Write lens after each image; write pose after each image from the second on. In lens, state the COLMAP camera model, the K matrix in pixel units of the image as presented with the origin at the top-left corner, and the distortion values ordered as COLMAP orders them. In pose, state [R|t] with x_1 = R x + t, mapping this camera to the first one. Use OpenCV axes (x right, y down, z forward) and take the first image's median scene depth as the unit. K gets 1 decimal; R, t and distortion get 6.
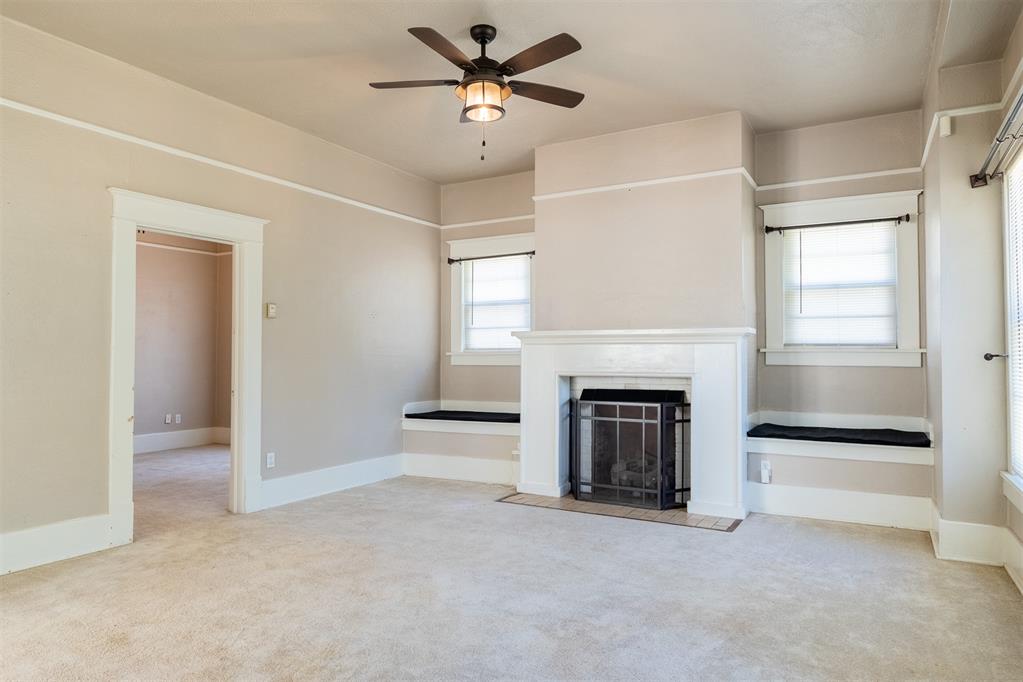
lens RADIAL K [[641.7, 0, 510.1], [0, 641.7, 344.0], [0, 0, 1]] dist [0.000357, -0.006896]
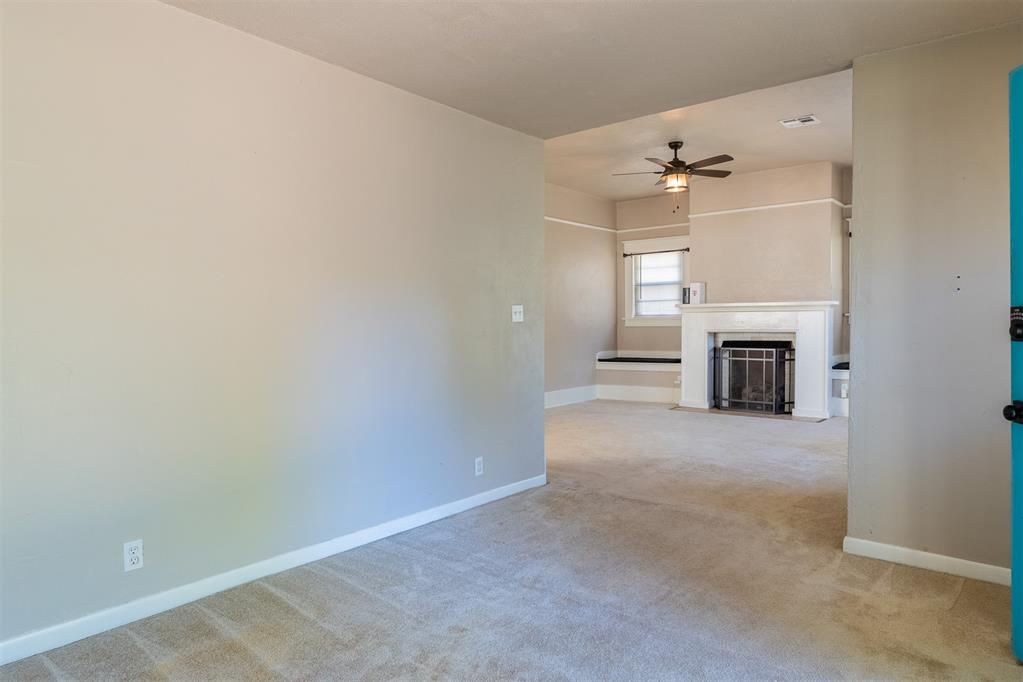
lens RADIAL K [[641.7, 0, 513.7], [0, 641.7, 338.4], [0, 0, 1]] dist [0.000357, -0.006896]
pose [[0.987373, -0.003586, -0.158369, -0.144034], [0.010675, 0.998977, 0.043935, -0.009513], [0.158050, -0.045071, 0.986402, -0.626326]]
